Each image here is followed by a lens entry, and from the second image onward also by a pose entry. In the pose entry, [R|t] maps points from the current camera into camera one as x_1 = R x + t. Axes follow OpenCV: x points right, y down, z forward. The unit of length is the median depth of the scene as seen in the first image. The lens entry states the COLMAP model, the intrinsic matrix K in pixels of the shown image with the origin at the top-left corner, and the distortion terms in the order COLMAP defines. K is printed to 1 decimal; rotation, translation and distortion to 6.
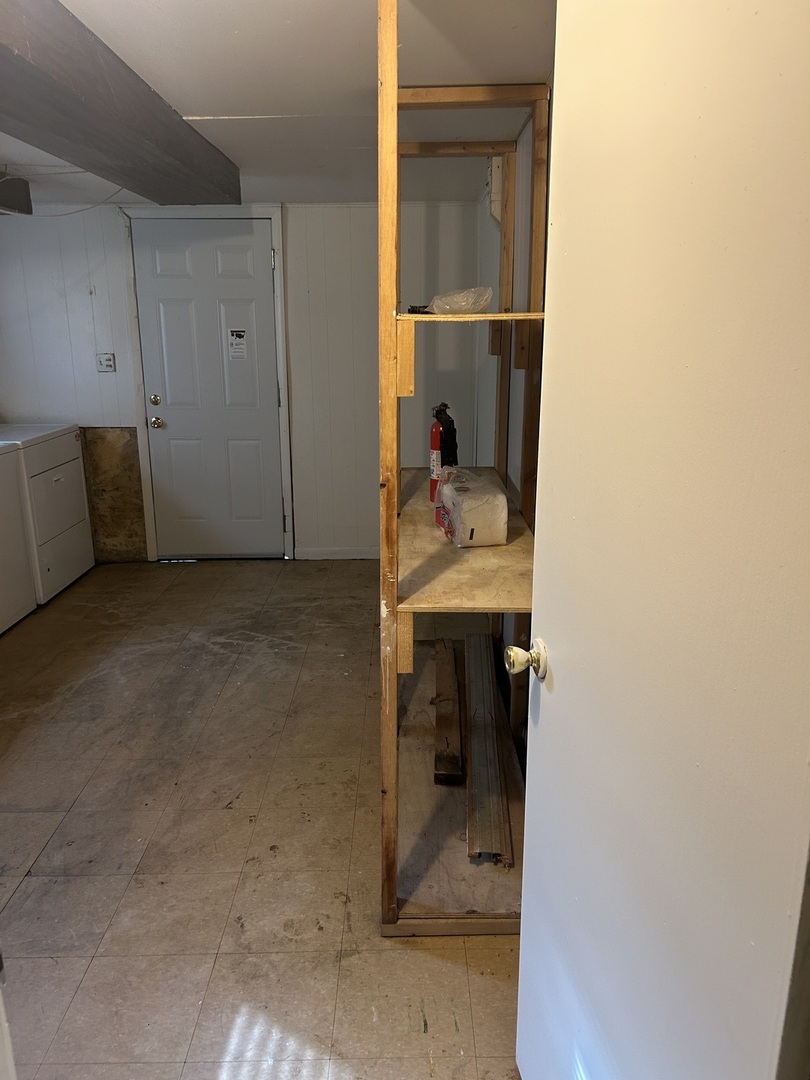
lens RADIAL K [[814.0, 0, 404.6], [0, 814.0, 540.2], [0, 0, 1]] dist [0.025768, -0.022013]
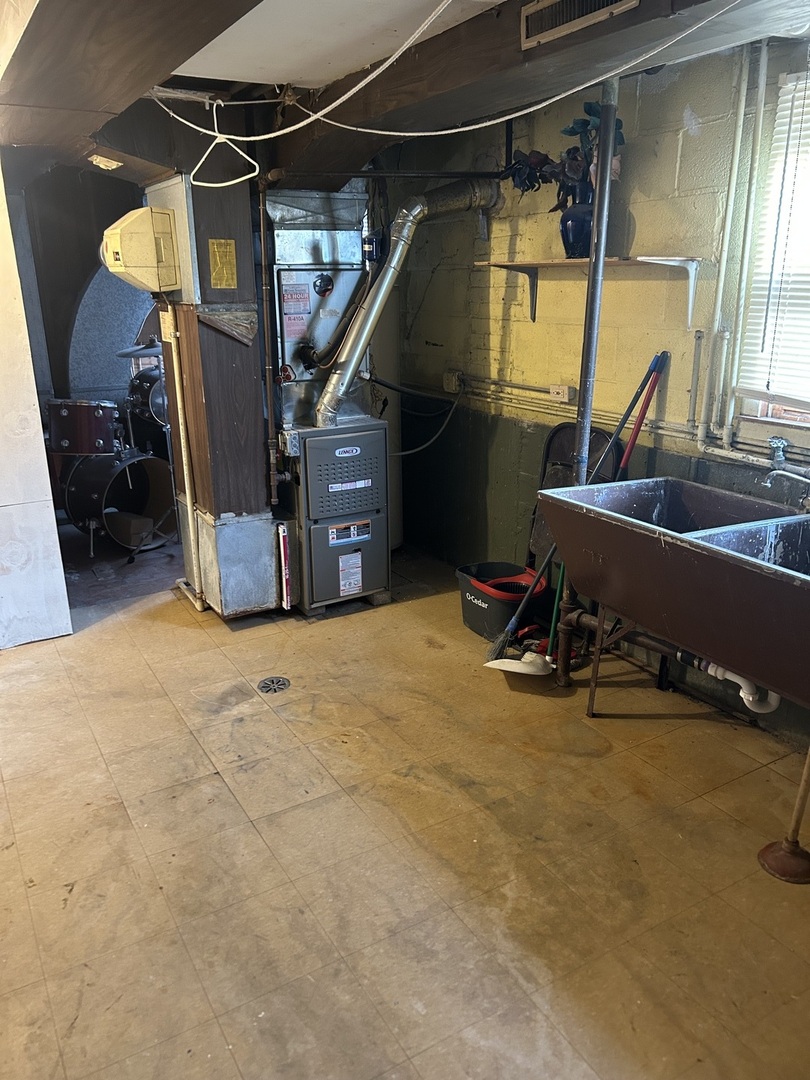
lens RADIAL K [[814.0, 0, 404.2], [0, 814.0, 541.4], [0, 0, 1]] dist [0.025768, -0.022013]
pose [[-0.862721, 0.166791, -0.477382, -0.153211], [-0.115571, 0.854020, 0.507242, -0.388841], [0.492297, 0.492779, -0.717504, 1.433377]]
